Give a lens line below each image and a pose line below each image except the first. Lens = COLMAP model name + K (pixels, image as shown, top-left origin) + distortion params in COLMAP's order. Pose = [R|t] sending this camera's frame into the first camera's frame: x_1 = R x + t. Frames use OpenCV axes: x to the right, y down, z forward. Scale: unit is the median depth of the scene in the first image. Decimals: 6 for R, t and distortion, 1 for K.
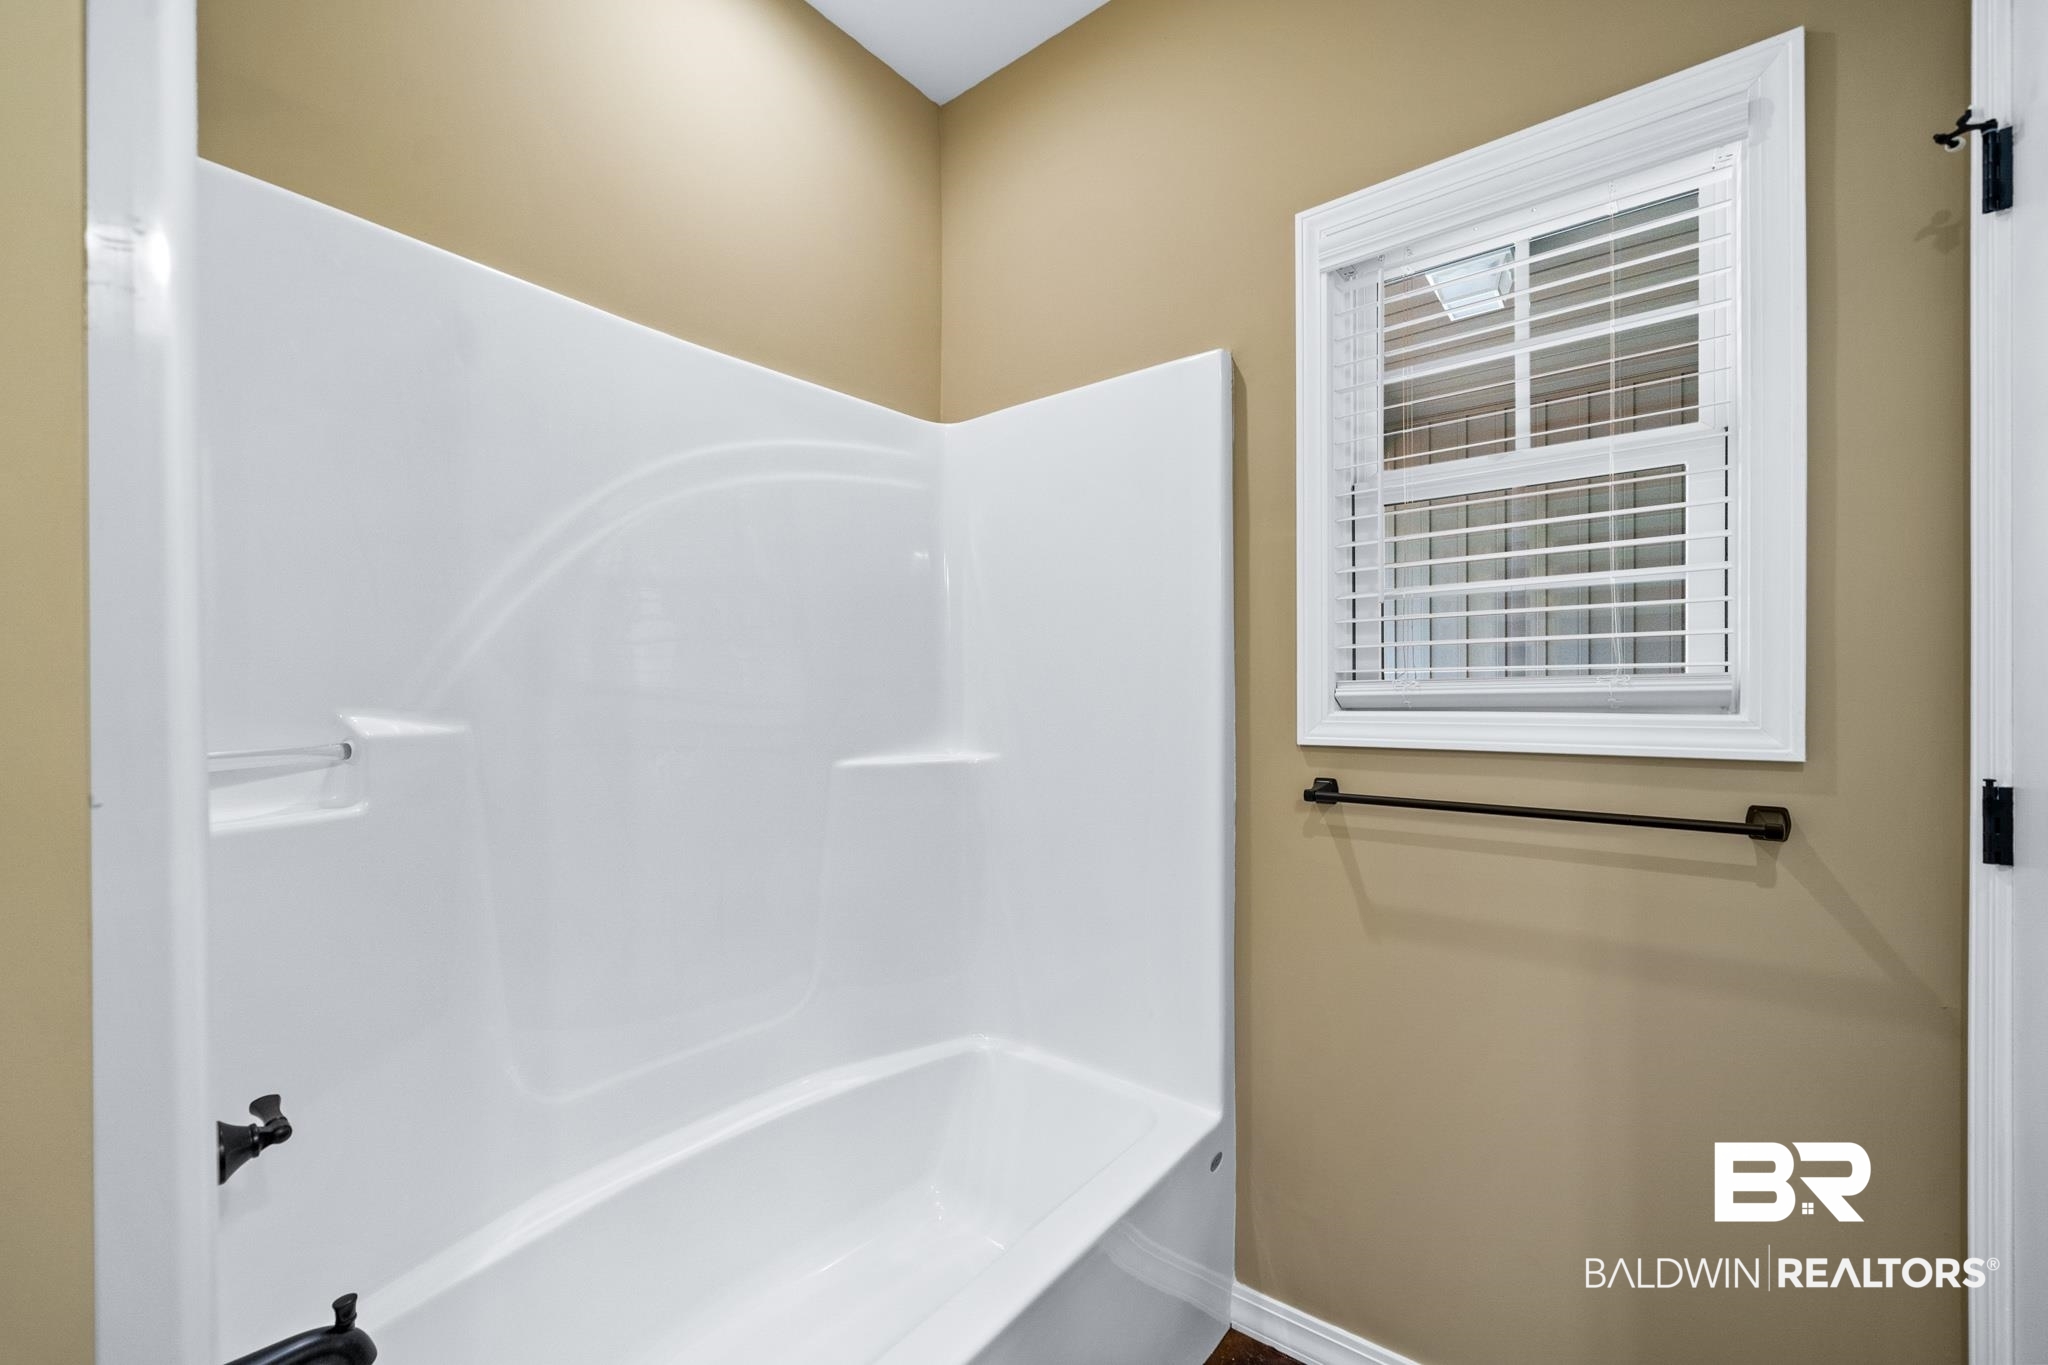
lens RADIAL K [[816.9, 0, 1019.9], [0, 816.9, 690.3], [0, 0, 1]] dist [-0.002738, -0.000329]
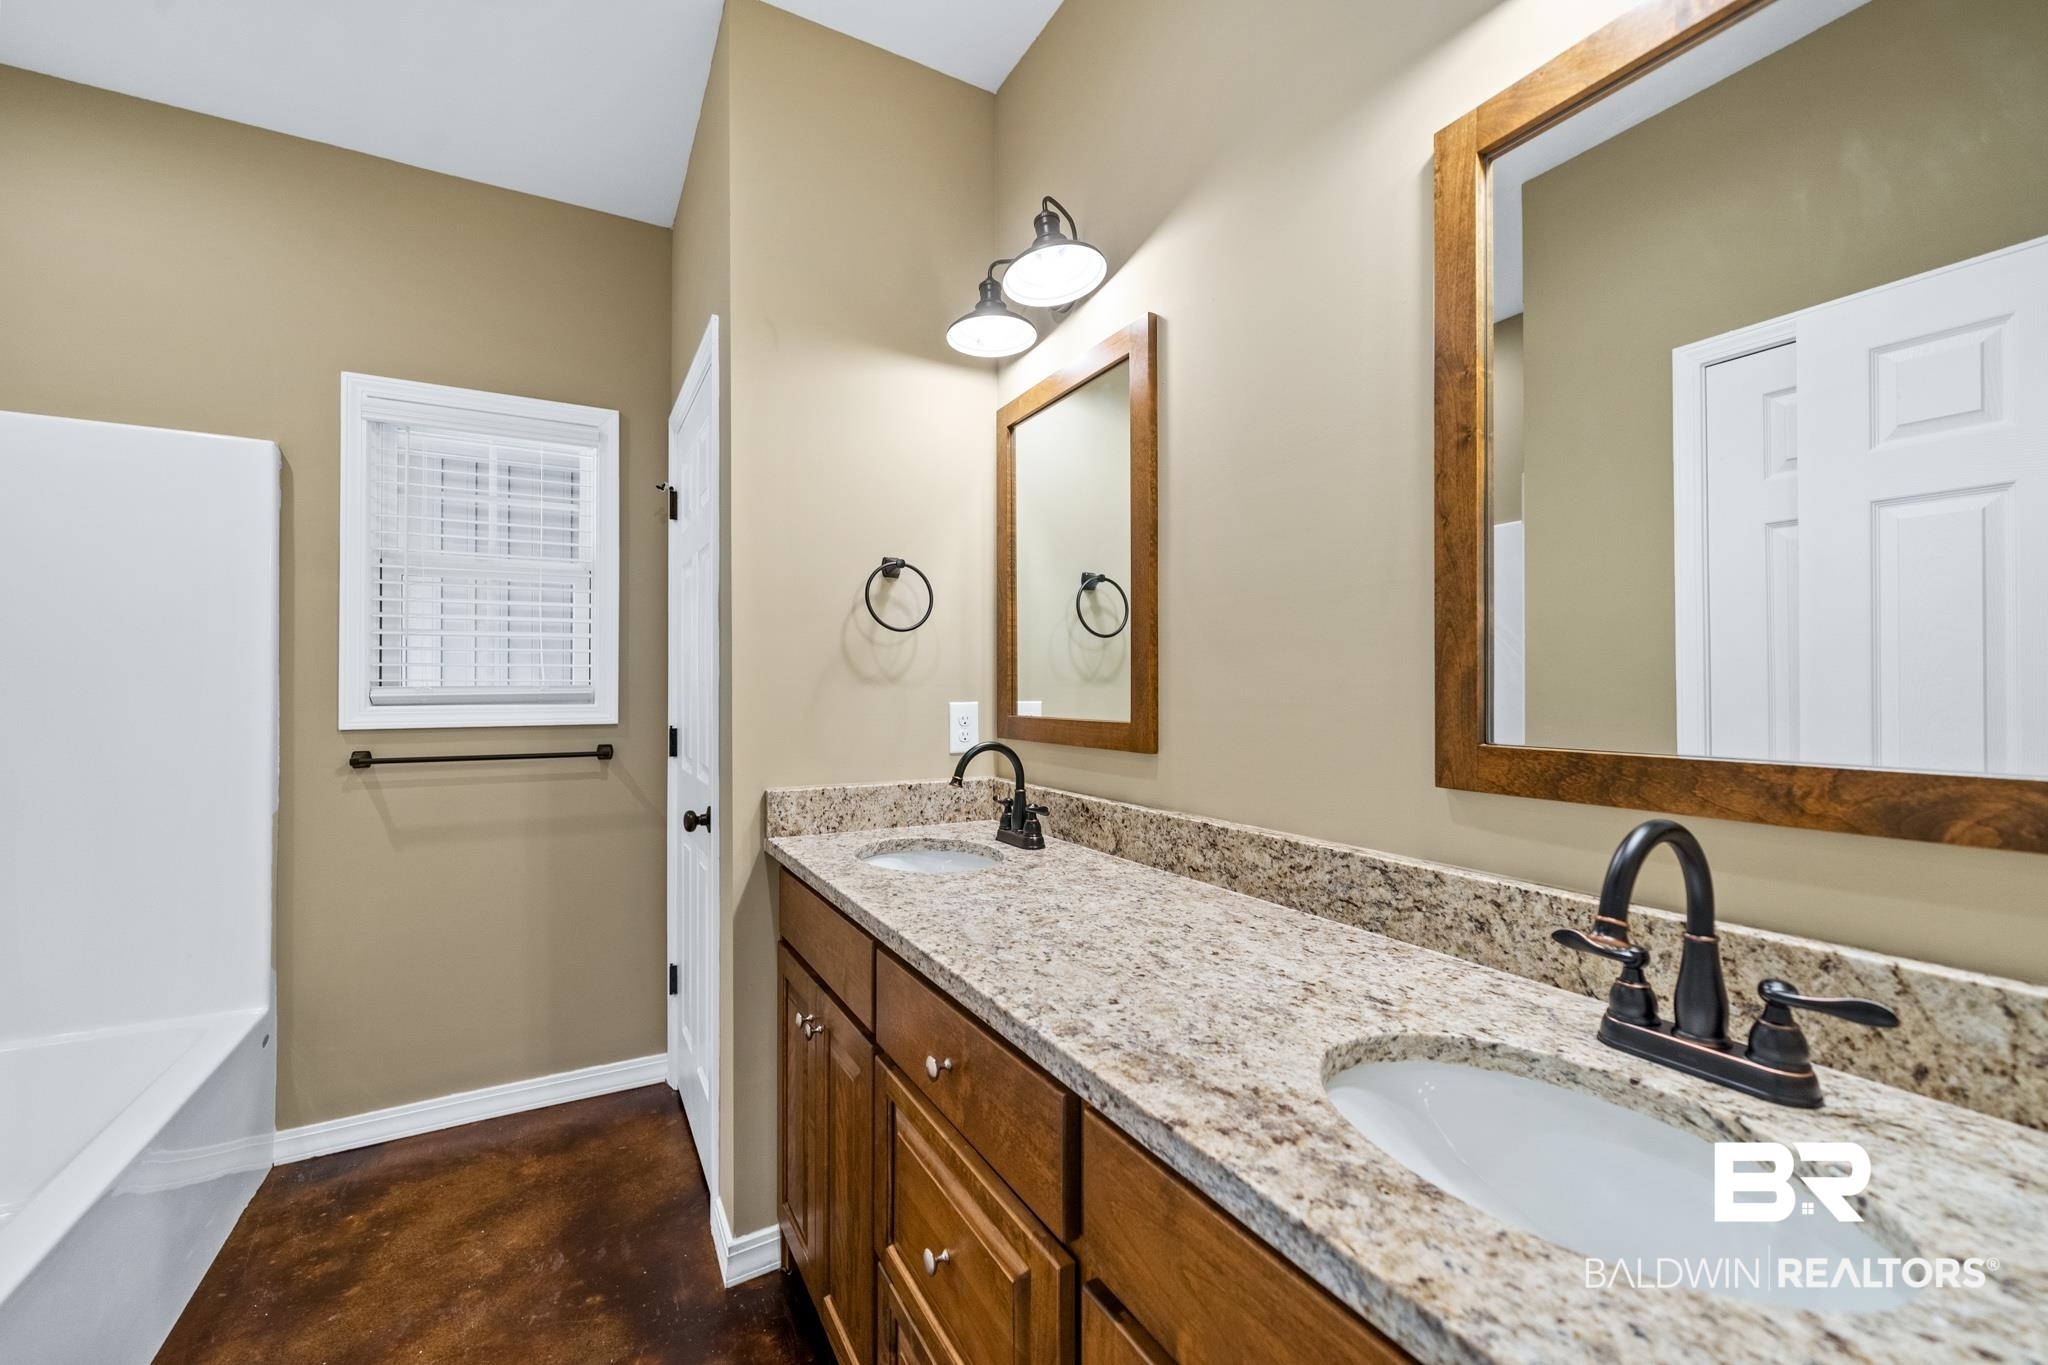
lens RADIAL K [[816.9, 0, 1019.9], [0, 816.9, 690.3], [0, 0, 1]] dist [-0.002738, -0.000329]
pose [[0.382464, 0.003487, 0.923964, -0.556765], [-0.001072, 0.999994, -0.003331, -0.000938], [-0.923970, 0.000283, 0.382466, -0.705009]]
